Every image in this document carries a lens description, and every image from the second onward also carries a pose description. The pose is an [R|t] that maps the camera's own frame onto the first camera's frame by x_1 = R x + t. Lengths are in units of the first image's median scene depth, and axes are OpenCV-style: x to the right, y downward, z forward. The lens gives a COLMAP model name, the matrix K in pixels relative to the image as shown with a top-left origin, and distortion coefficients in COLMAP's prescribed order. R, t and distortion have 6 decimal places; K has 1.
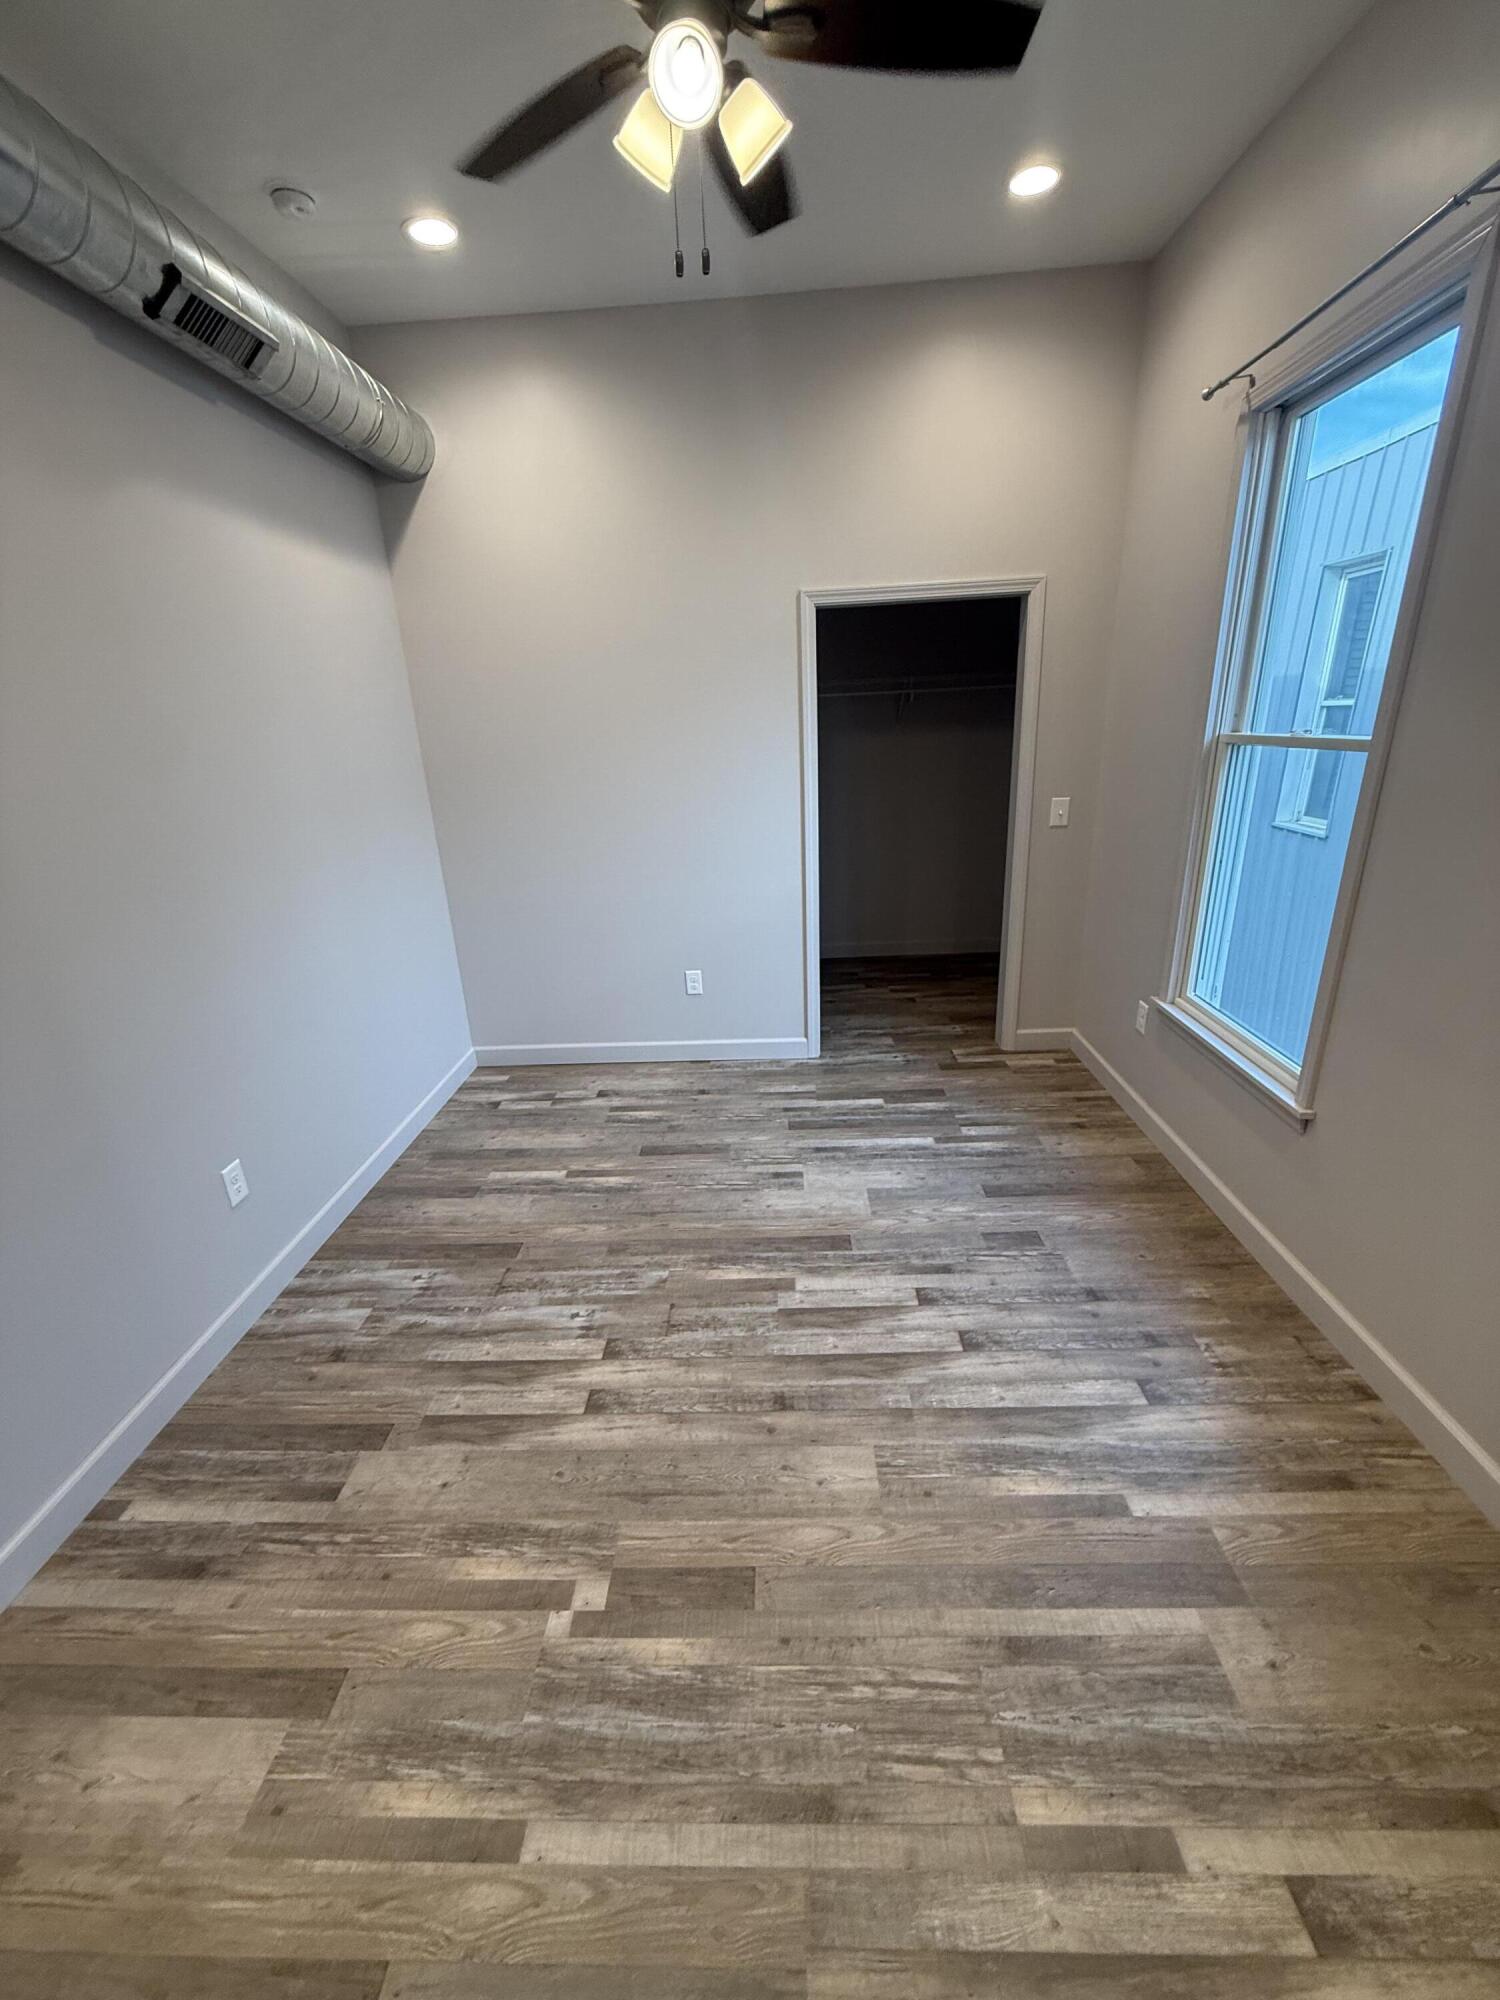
lens RADIAL K [[786.6, 0, 750.0], [0, 786.6, 1000.0], [0, 0, 1]] dist [0.000248, -0.000004]
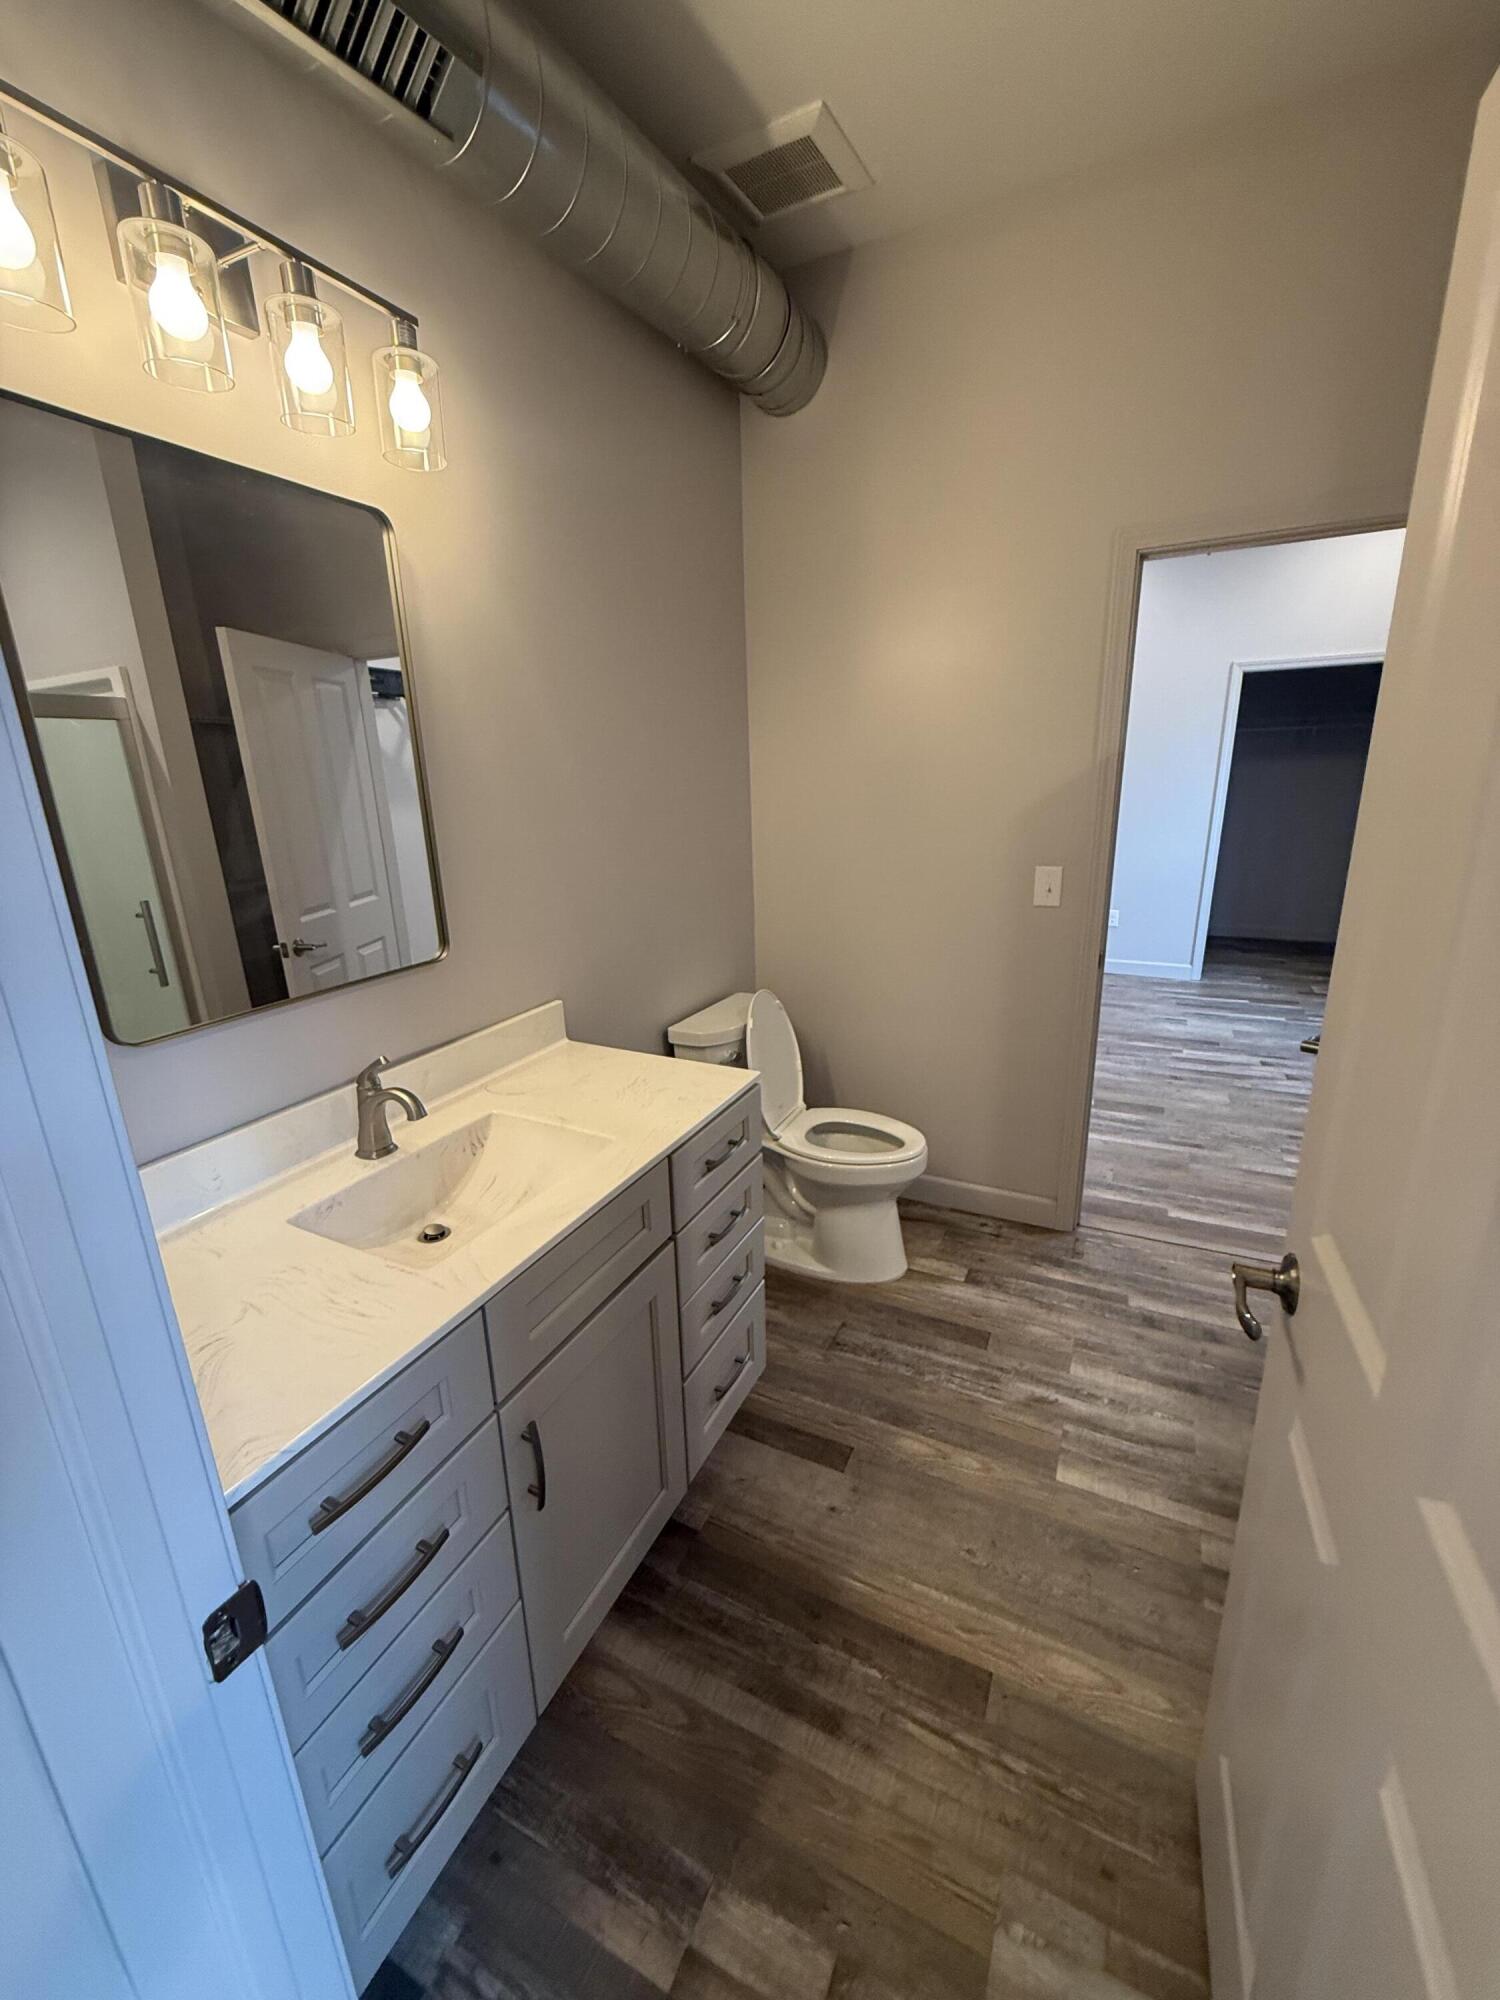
lens RADIAL K [[786.6, 0, 750.0], [0, 786.6, 1000.0], [0, 0, 1]] dist [0.000248, -0.000004]
pose [[0.911693, 0.138793, -0.386721, -0.153941], [-0.156657, 0.987541, -0.014893, 0.397569], [0.379836, 0.074160, 0.922076, -0.974016]]
